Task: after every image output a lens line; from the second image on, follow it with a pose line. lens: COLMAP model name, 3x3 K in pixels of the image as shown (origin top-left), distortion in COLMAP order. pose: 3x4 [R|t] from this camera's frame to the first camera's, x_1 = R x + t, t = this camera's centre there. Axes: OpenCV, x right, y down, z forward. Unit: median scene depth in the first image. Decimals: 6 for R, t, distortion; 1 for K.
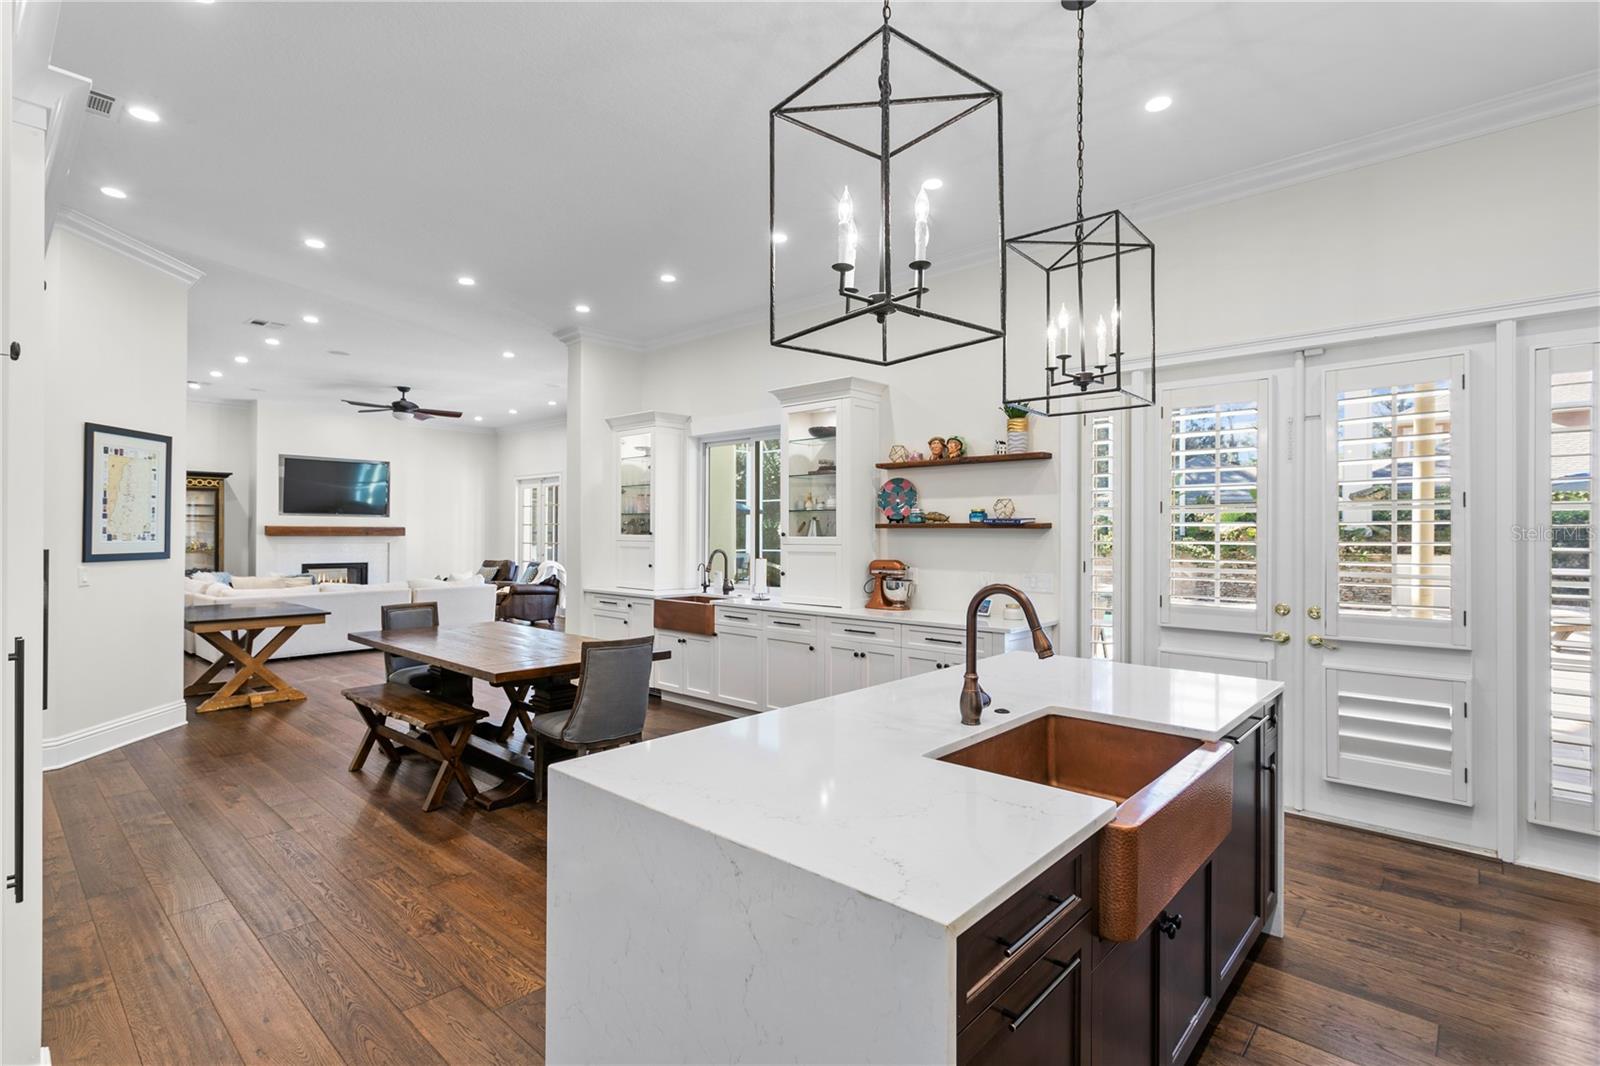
lens RADIAL K [[758.5, 0, 791.9], [0, 758.5, 533.8], [0, 0, 1]] dist [-0.001136, 0.002615]
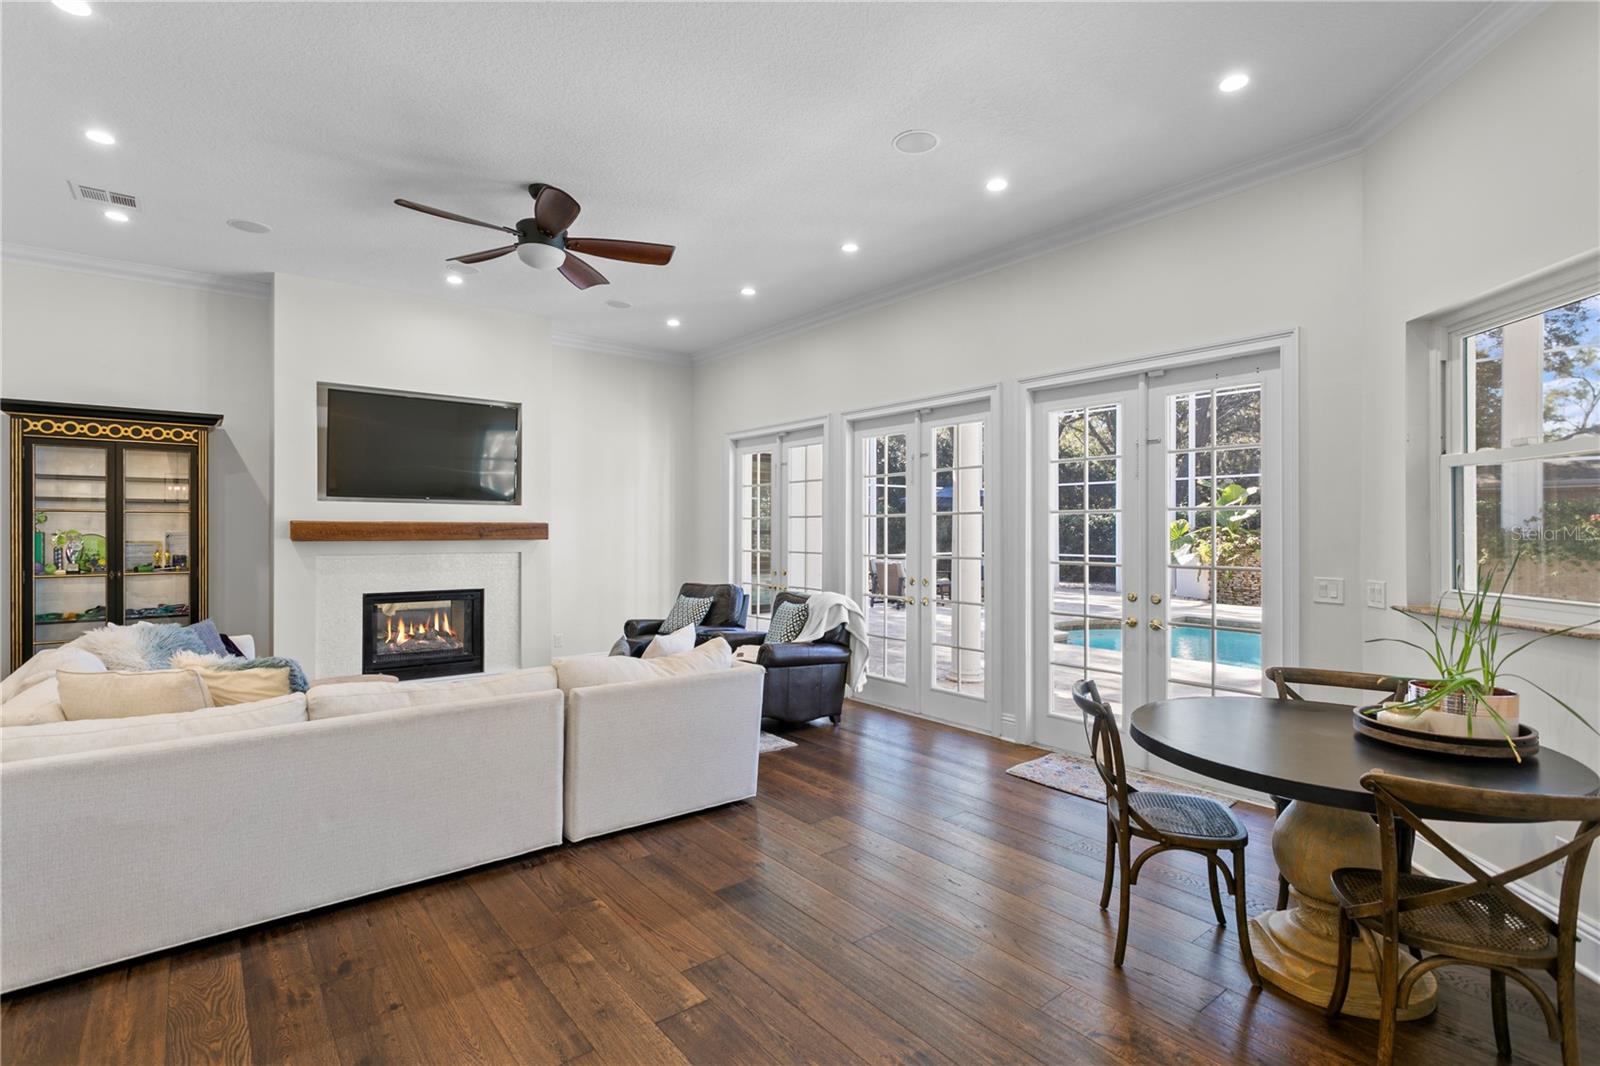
lens RADIAL K [[758.5, 0, 790.2], [0, 758.5, 533.6], [0, 0, 1]] dist [-0.001136, 0.002615]
pose [[0.986628, -0.001916, -0.162980, -0.537878], [0.002605, 0.999989, 0.004017, -0.006449], [0.162970, -0.004388, 0.986621, 1.058499]]
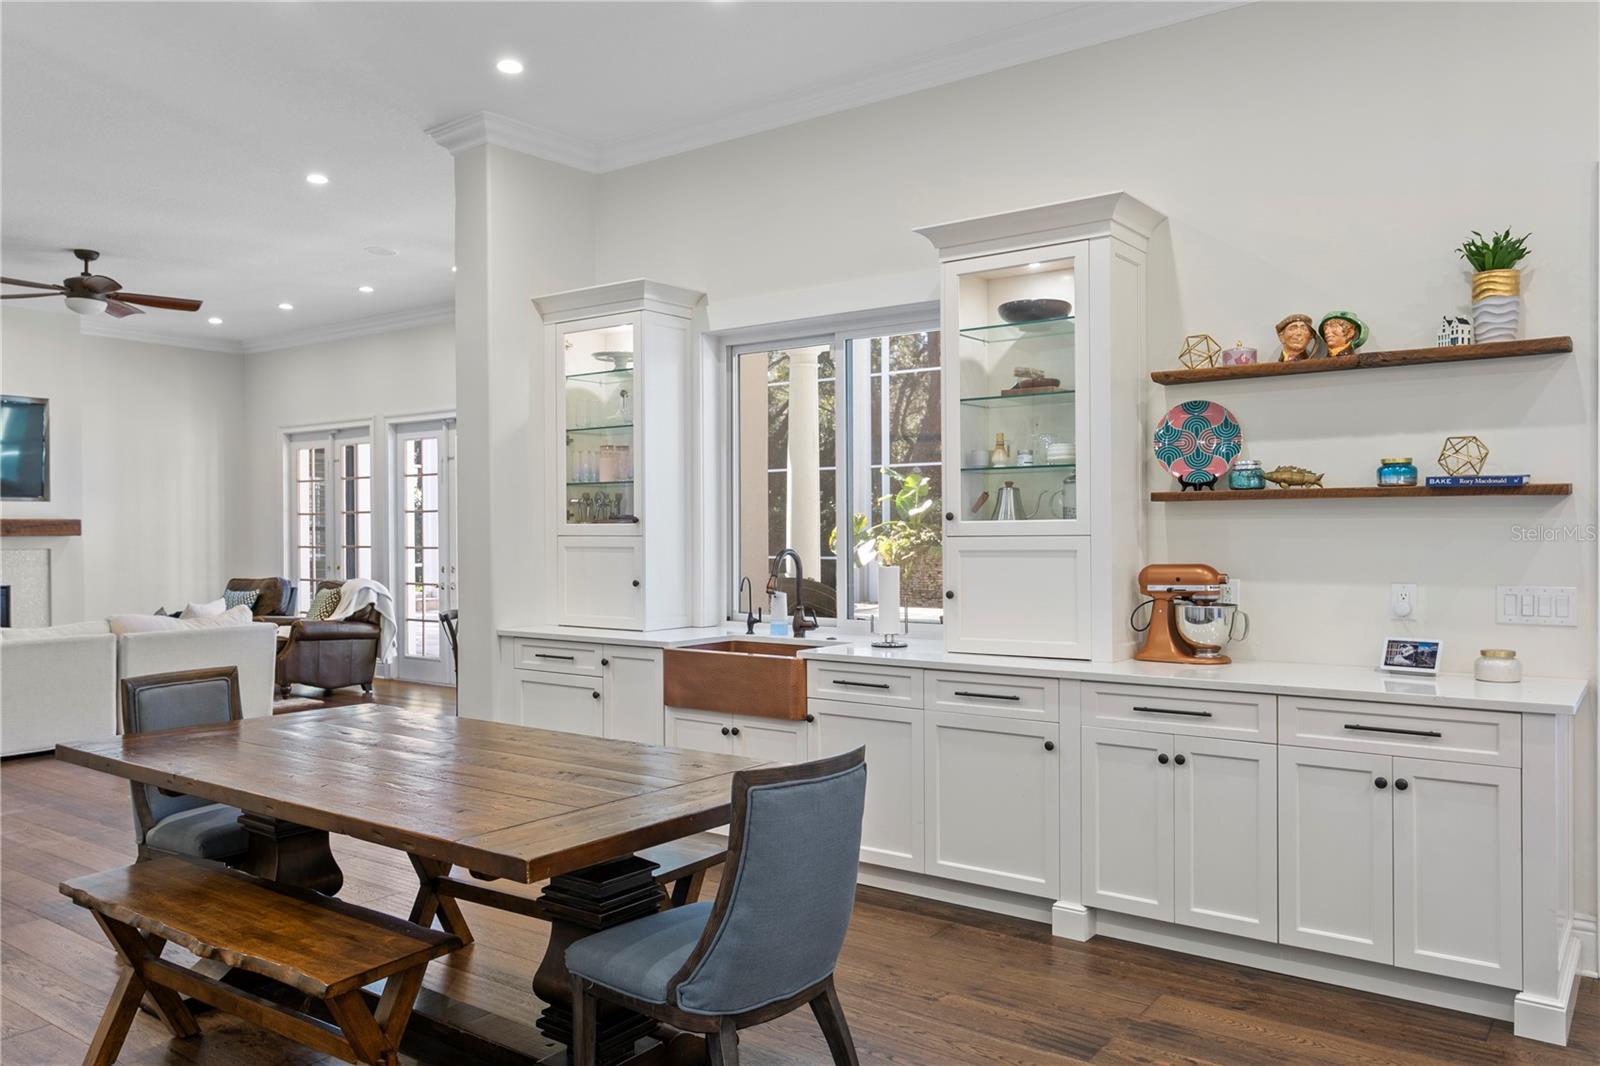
lens RADIAL K [[1184.0, 0, 788.9], [0, 1184.0, 545.6], [0, 0, 1]] dist [0.003304, -0.003216]
pose [[0.994998, -0.011803, 0.099195, -0.193997], [0.010555, 0.999859, 0.013094, 0.008601], [-0.099336, -0.011981, 0.994982, 0.230527]]
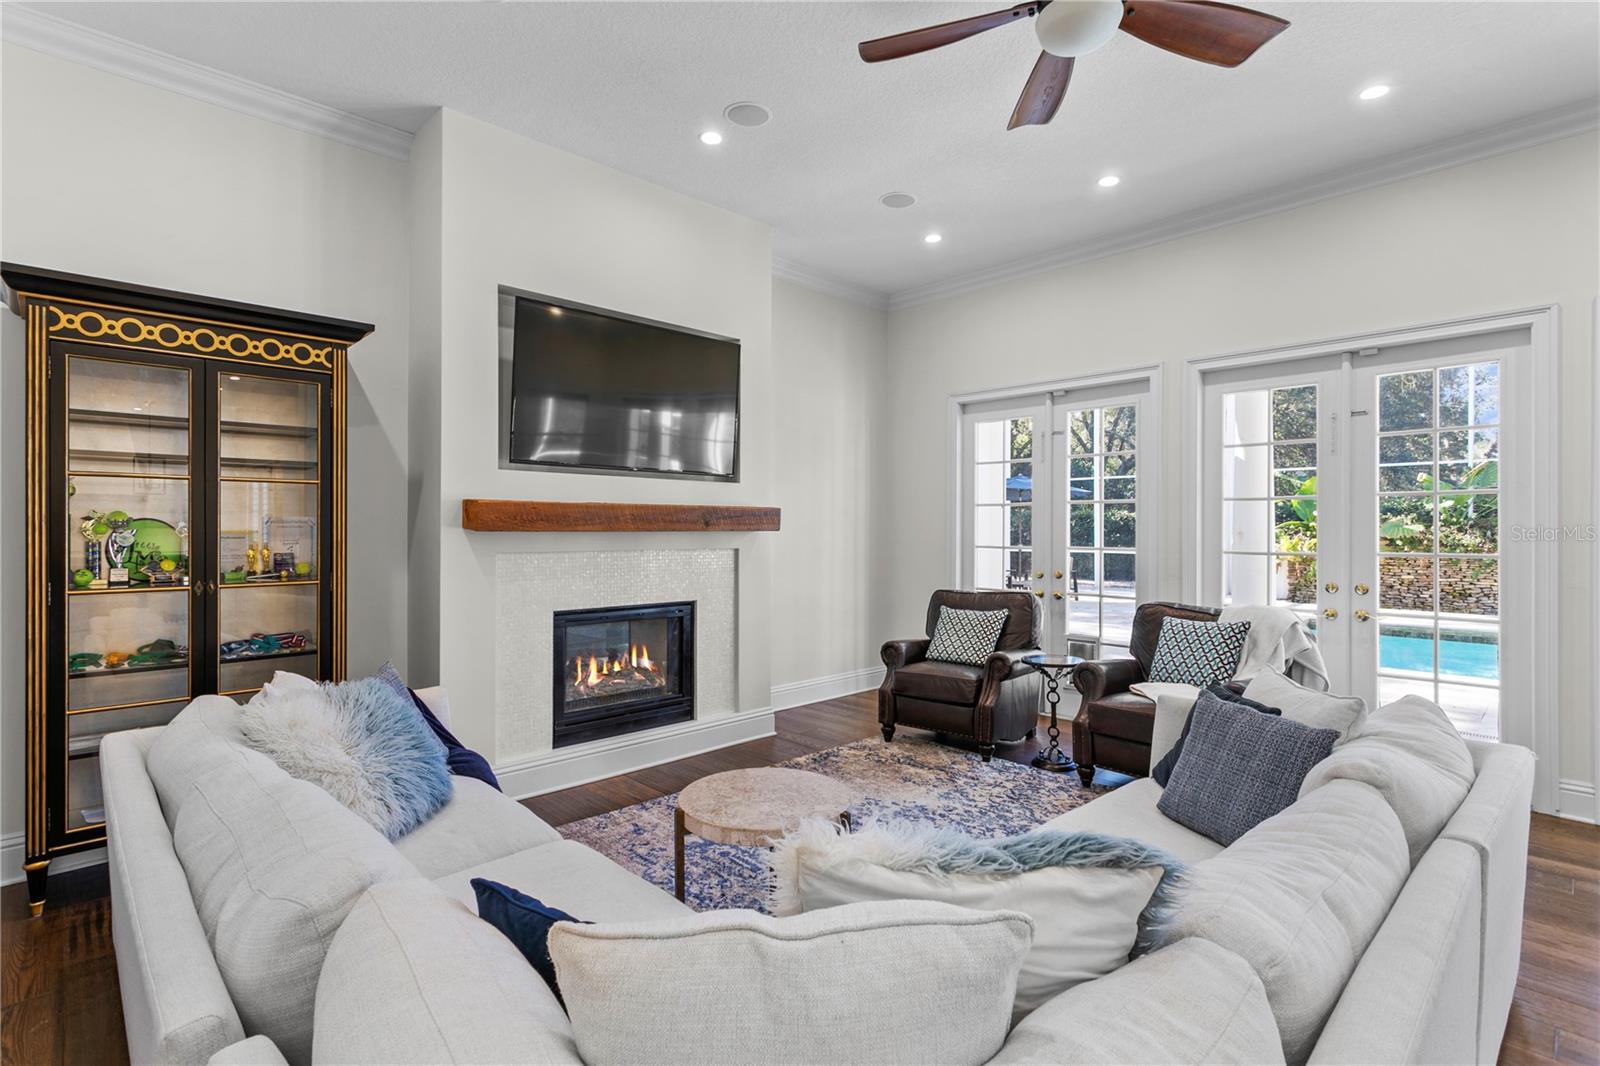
lens RADIAL K [[758.5, 0, 784.4], [0, 758.5, 532.4], [0, 0, 1]] dist [-0.001136, 0.002615]
pose [[0.997466, -0.001645, -0.071123, -1.024614], [0.001988, 0.999987, 0.004757, 0.003771], [0.071114, -0.004886, 0.997456, 1.314938]]
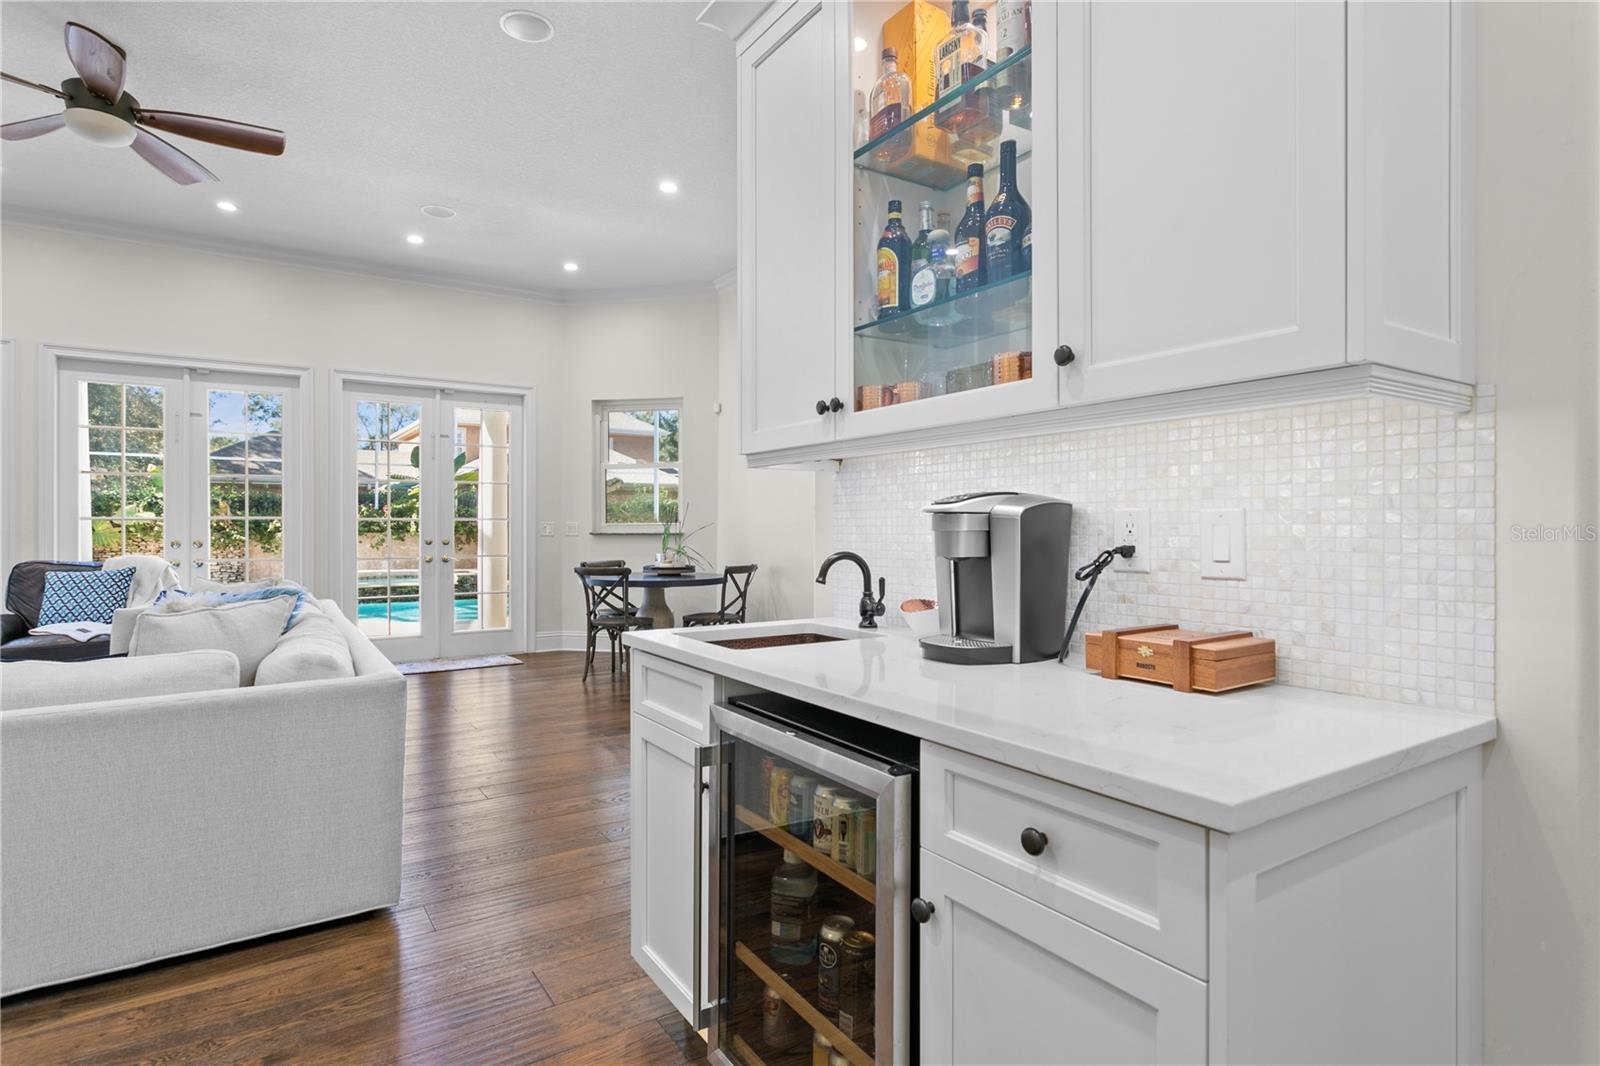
lens RADIAL K [[839.1, 0, 788.8], [0, 839.1, 526.6], [0, 0, 1]] dist [-0.003229, 0.000553]
pose [[0.248697, -0.002551, 0.968578, -1.394192], [0.001230, 0.999997, 0.002317, 0.038516], [-0.968581, 0.000615, 0.248699, 1.057446]]
